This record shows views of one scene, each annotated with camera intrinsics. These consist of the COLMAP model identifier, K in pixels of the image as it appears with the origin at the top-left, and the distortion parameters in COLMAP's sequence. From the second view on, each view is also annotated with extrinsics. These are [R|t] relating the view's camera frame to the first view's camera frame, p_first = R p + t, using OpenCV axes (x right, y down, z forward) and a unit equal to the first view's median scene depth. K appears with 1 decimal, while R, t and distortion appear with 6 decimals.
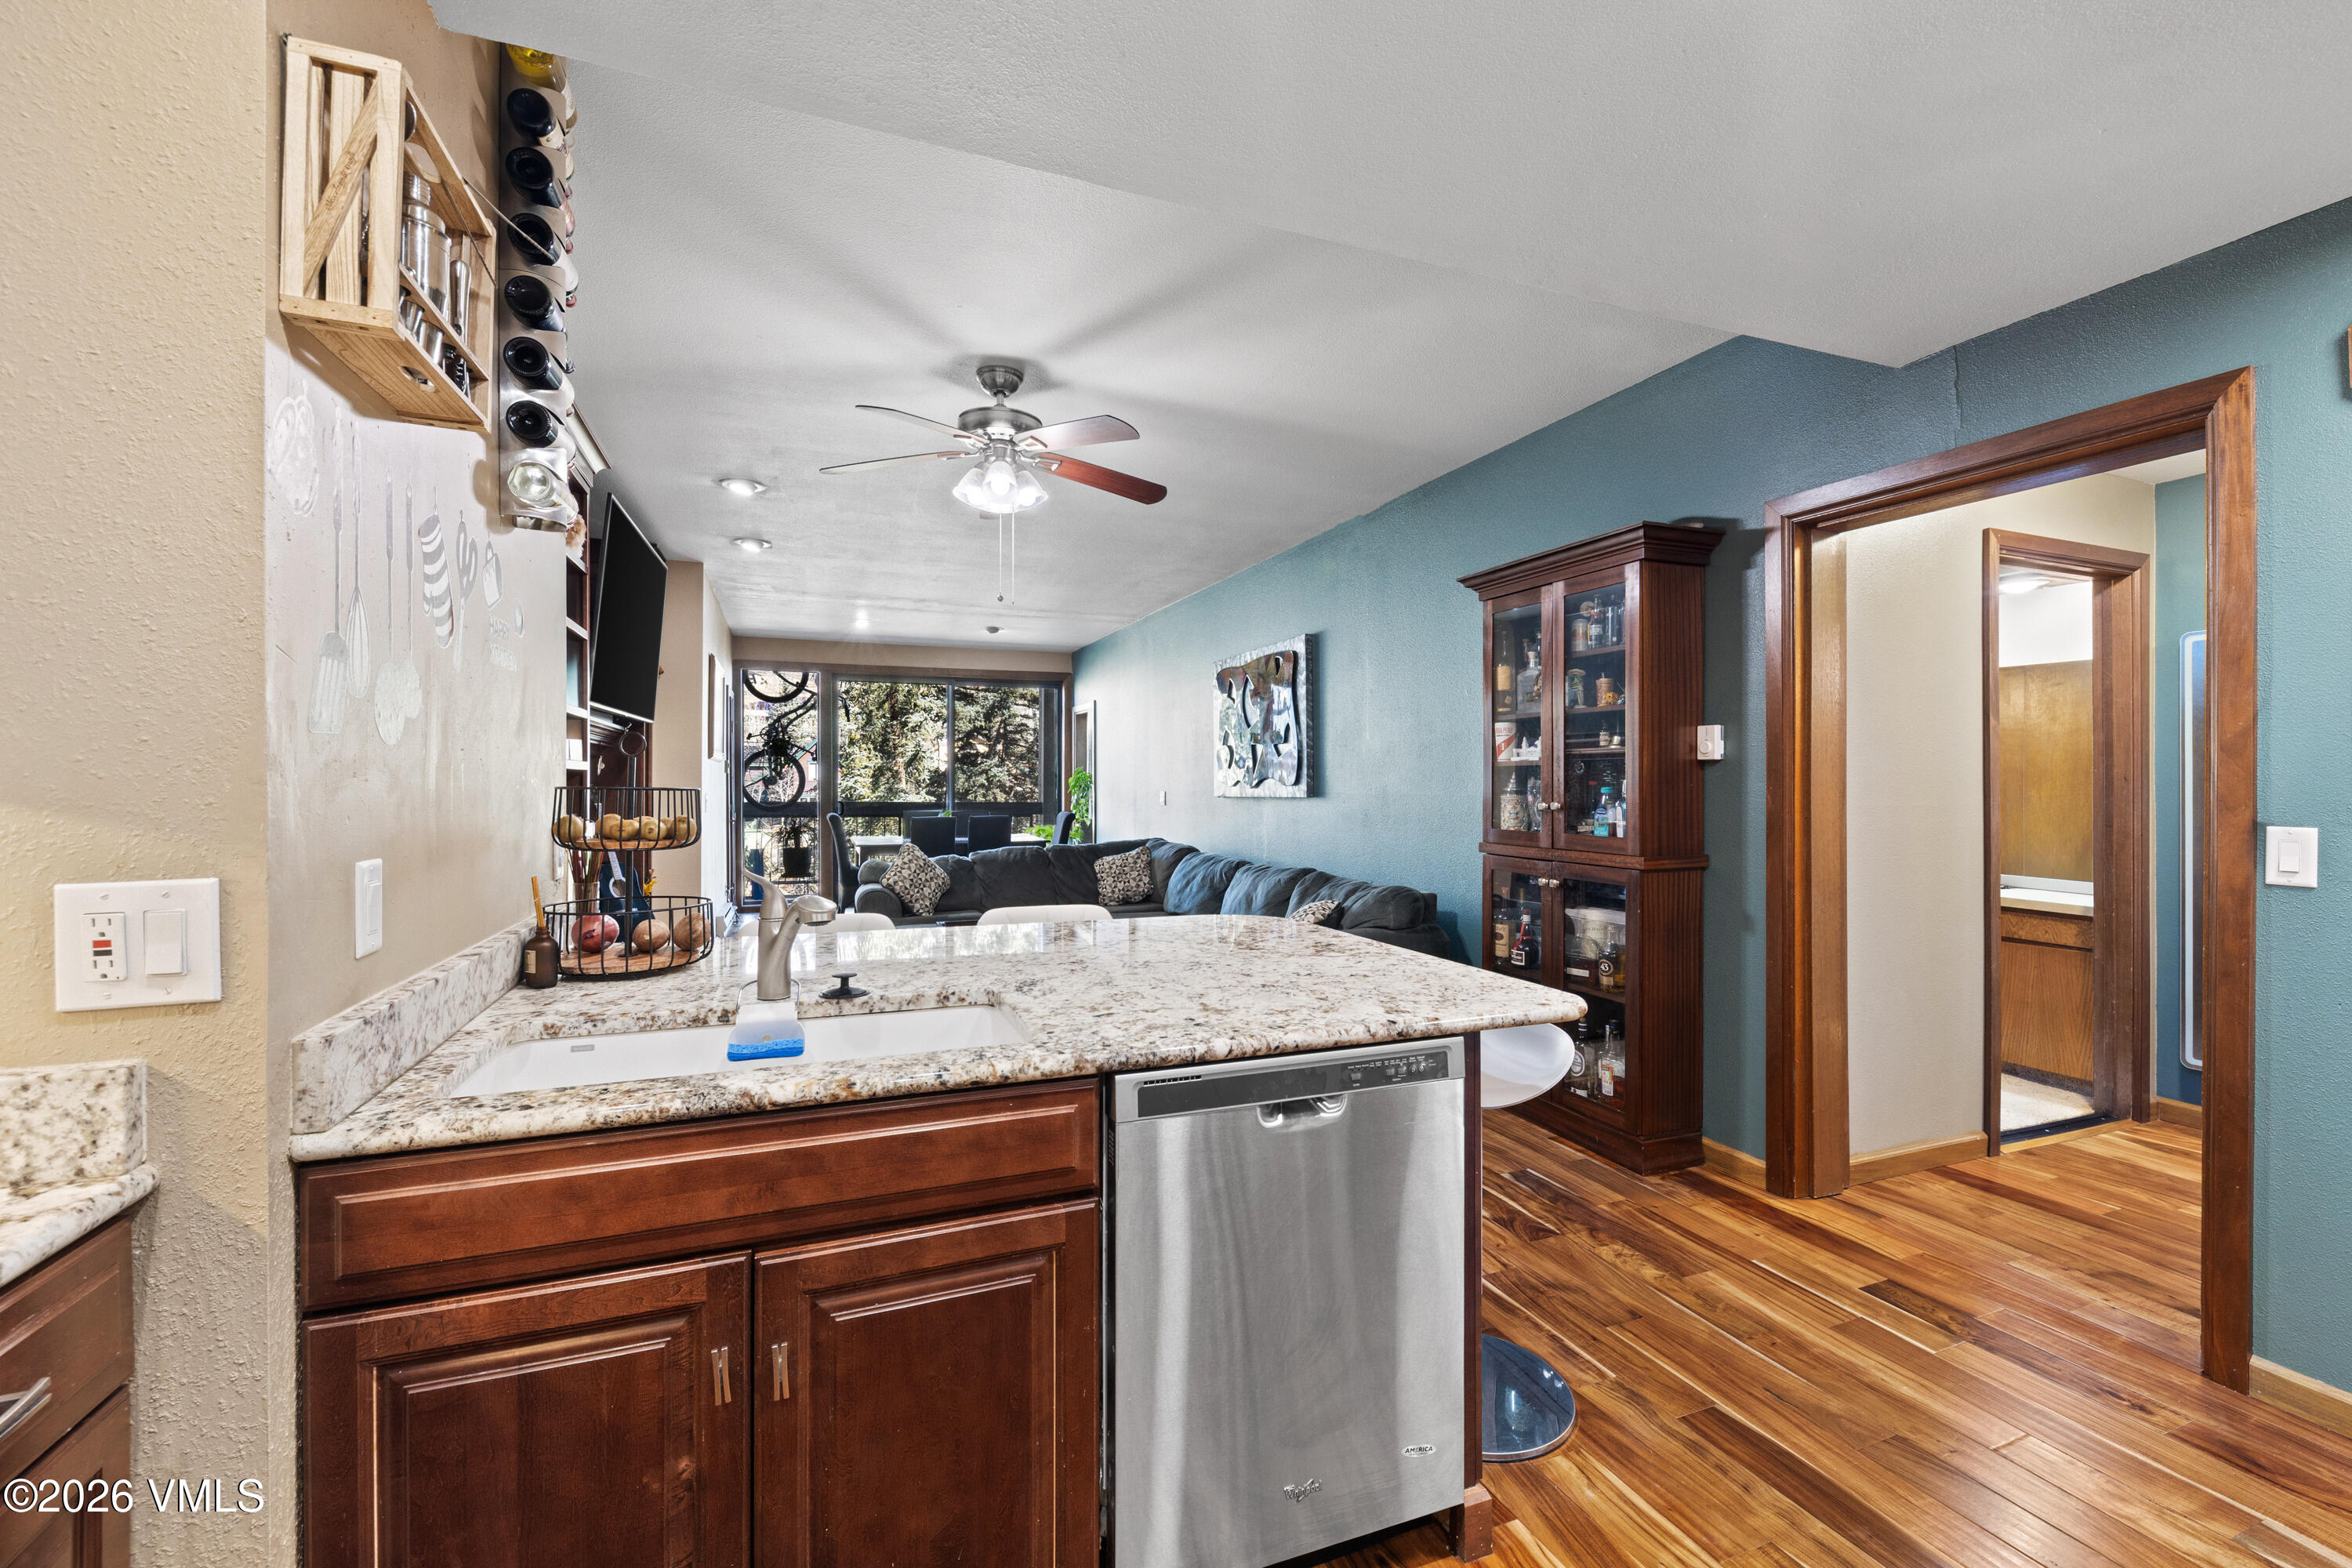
lens RADIAL K [[965.4, 0, 1162.1], [0, 965.4, 790.9], [0, 0, 1]] dist [0.005408, -0.003762]
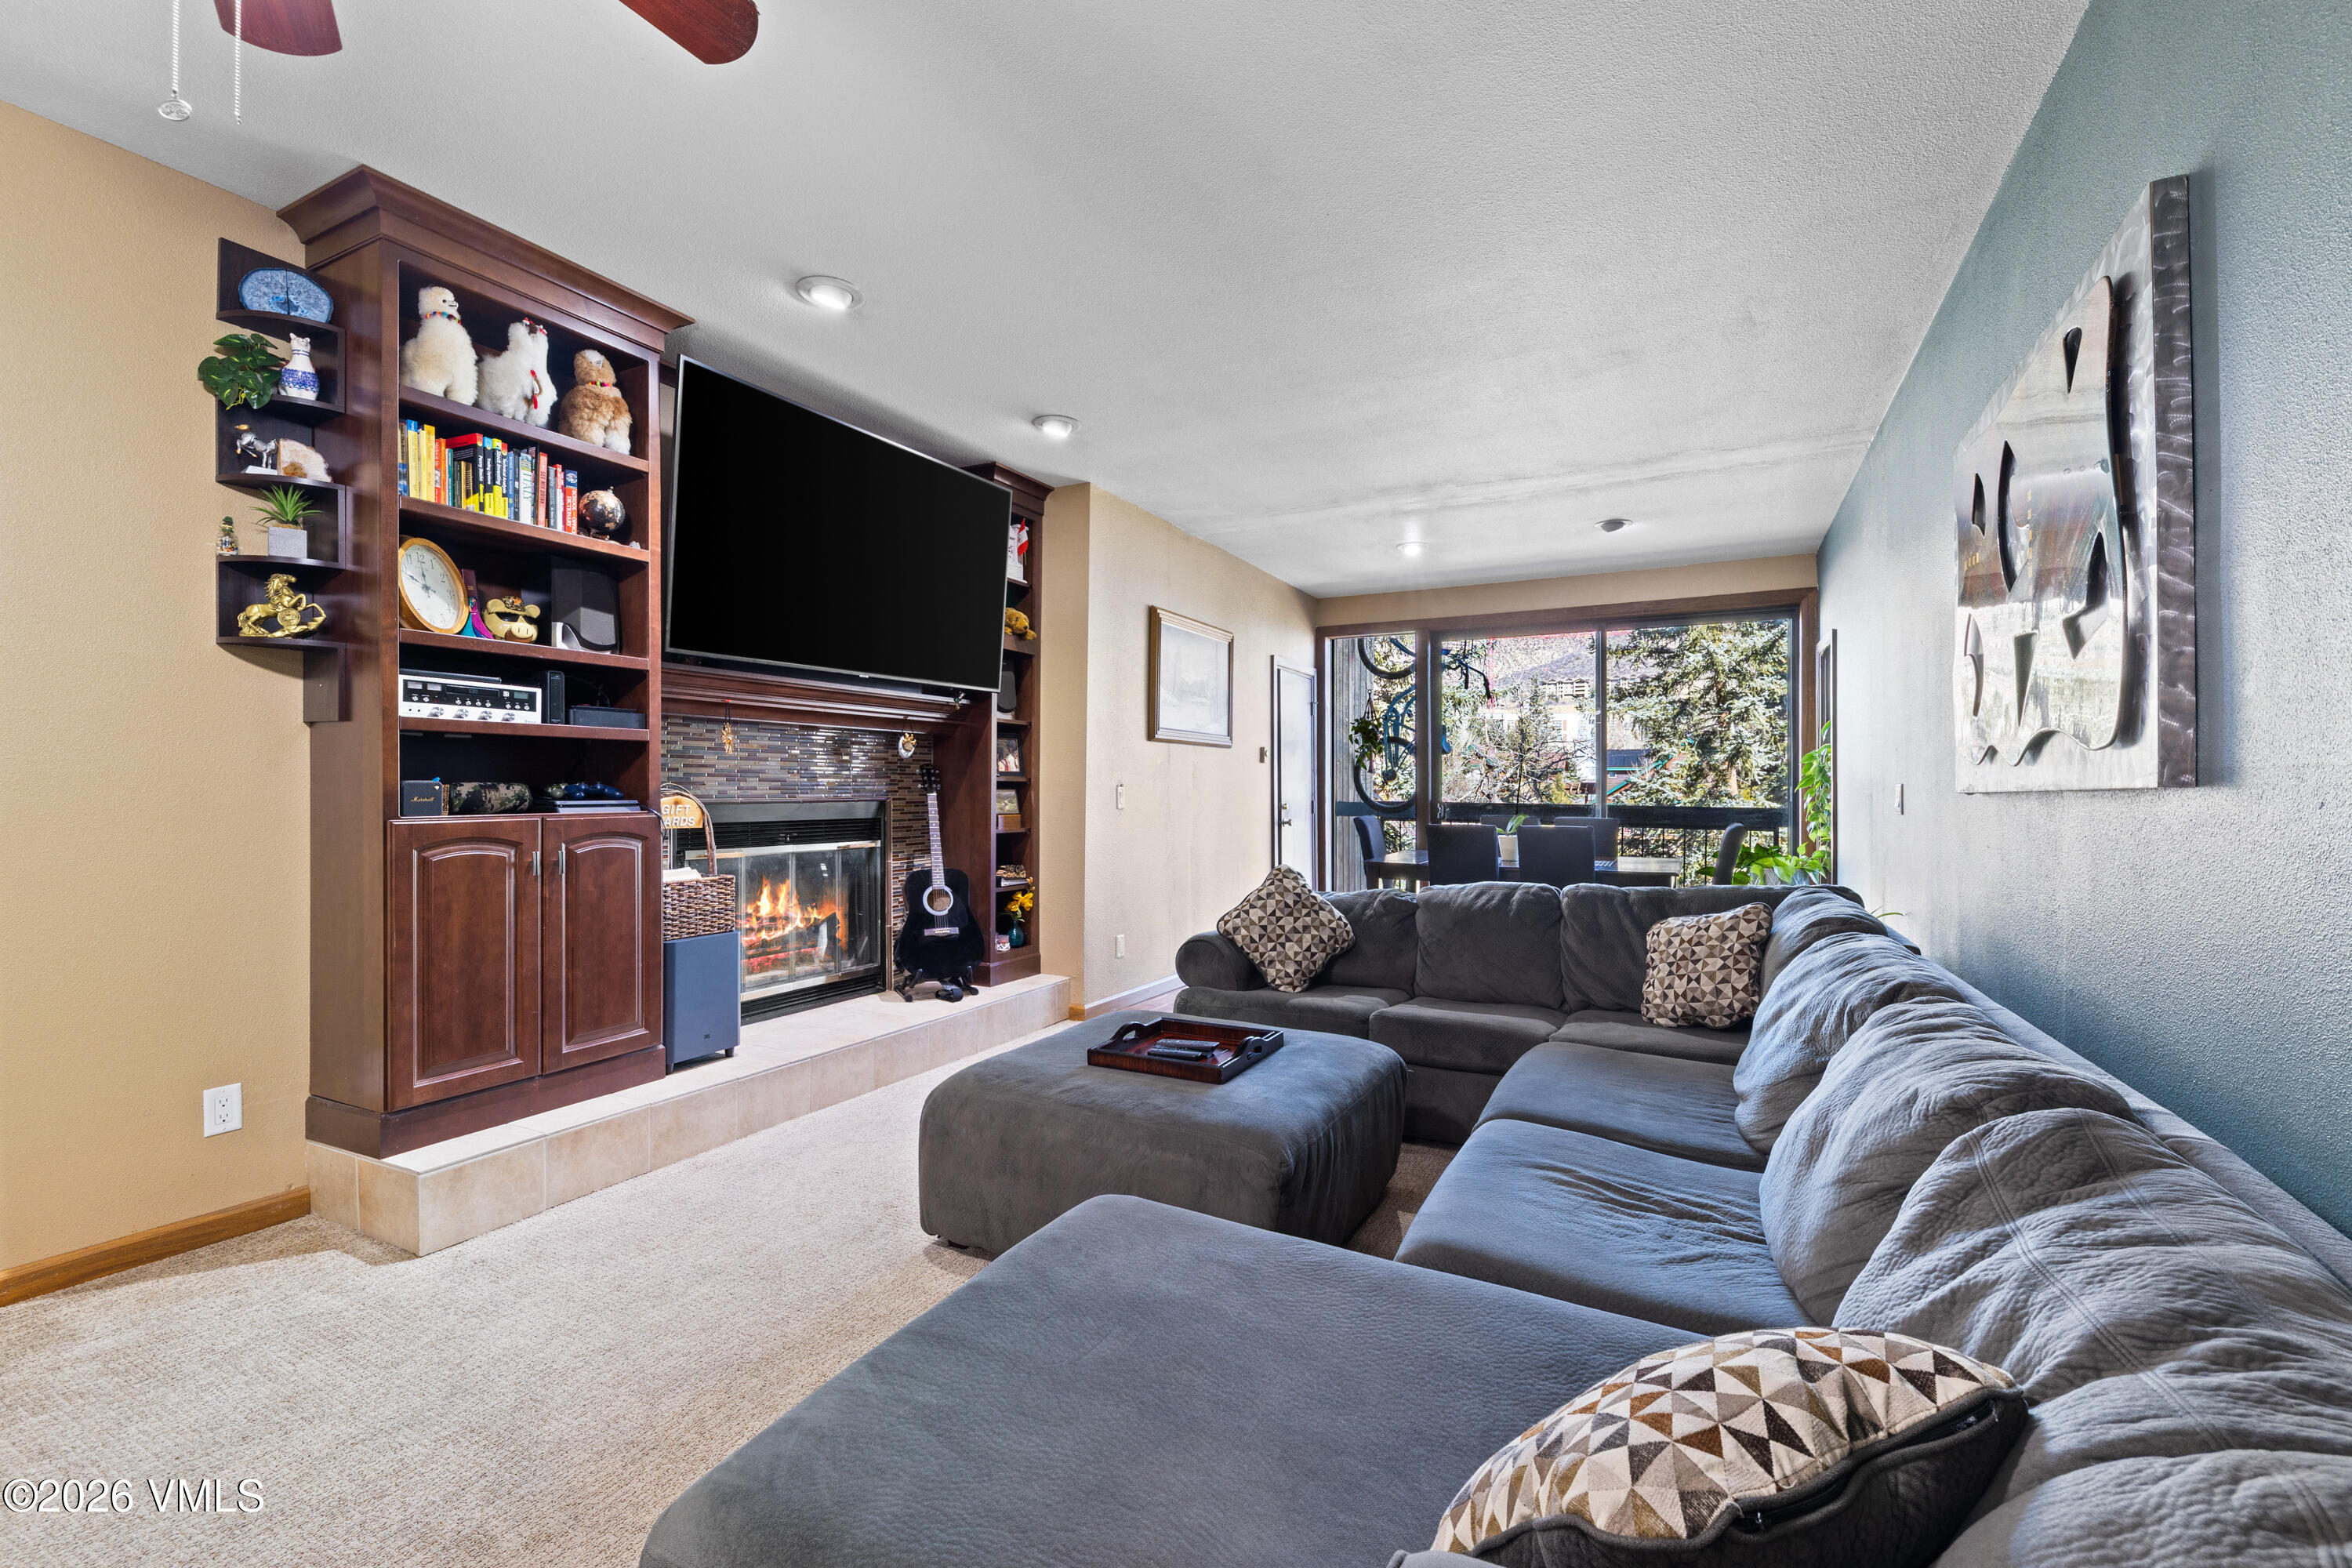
lens RADIAL K [[965.4, 0, 1193.0], [0, 965.4, 791.3], [0, 0, 1]] dist [0.005408, -0.003762]
pose [[0.659940, 0.005422, -0.751299, 0.100973], [-0.009716, 0.999952, -0.001318, 0.005898], [0.751256, 0.008169, 0.659961, 0.356780]]
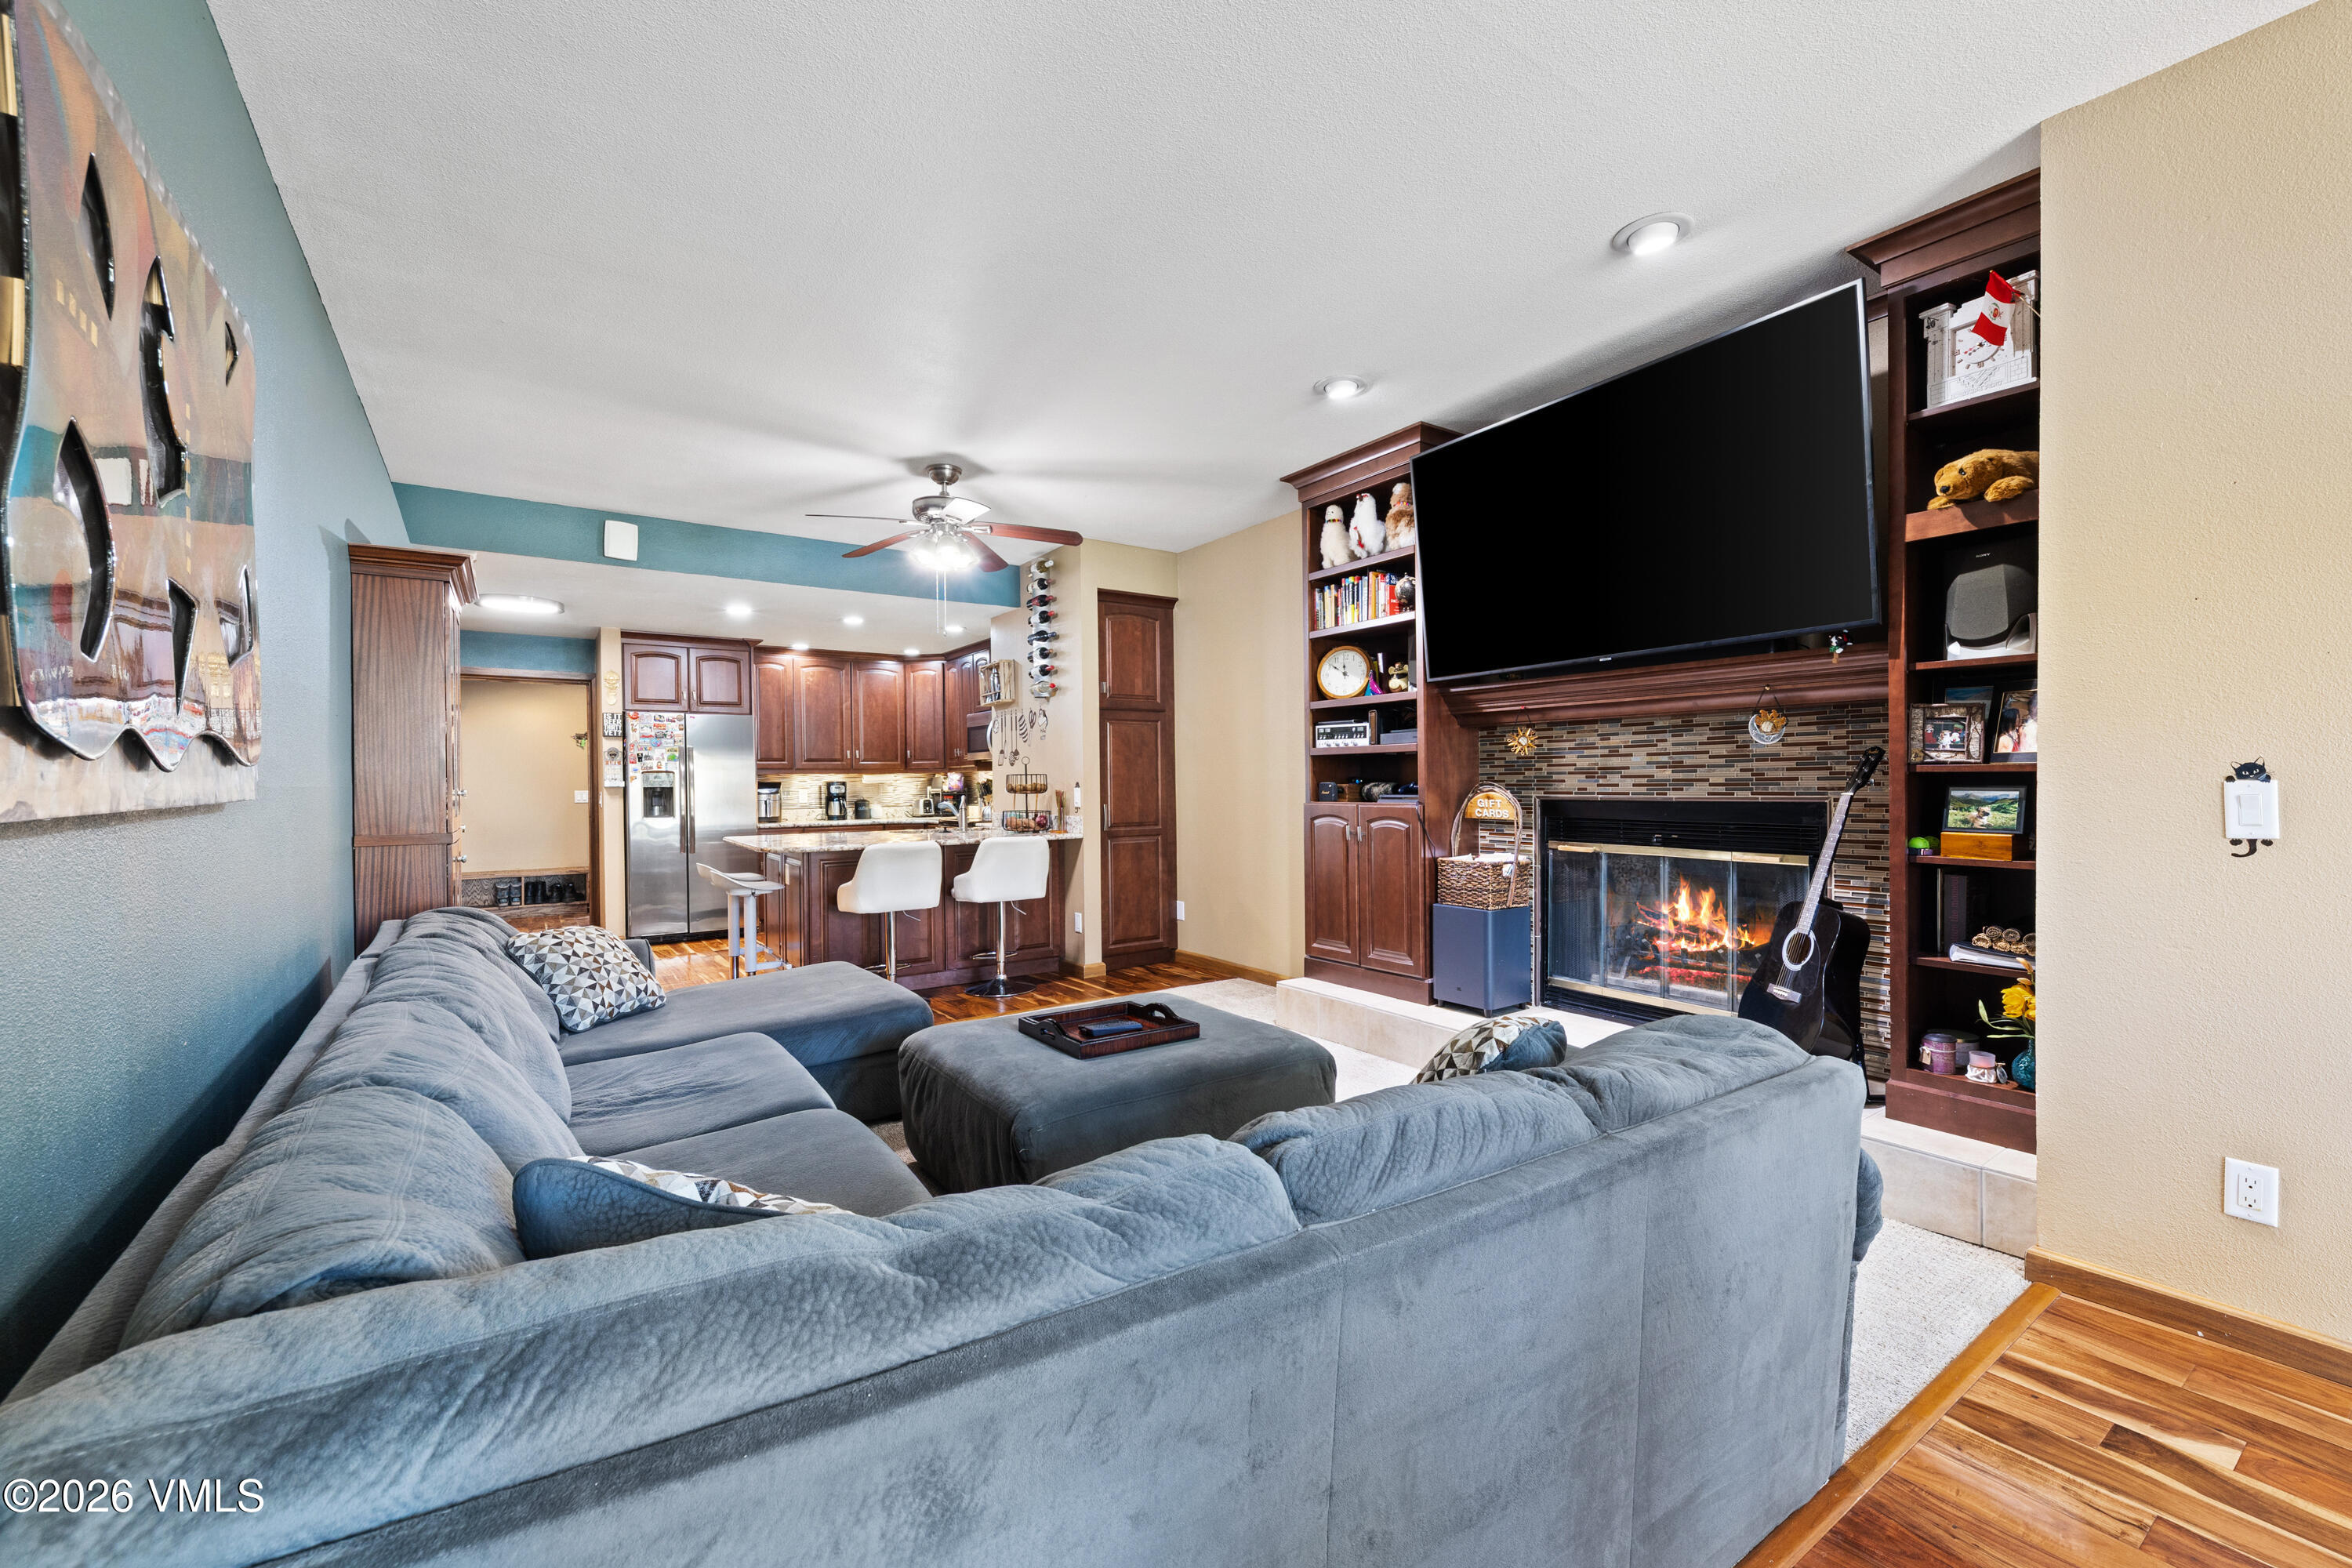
lens RADIAL K [[965.4, 0, 1186.6], [0, 965.4, 785.2], [0, 0, 1]] dist [0.005408, -0.003762]
pose [[-0.971760, 0.010099, -0.235757, -0.056938], [0.007677, 0.999908, 0.011191, 0.000139], [0.235848, 0.009065, -0.971748, 0.830991]]
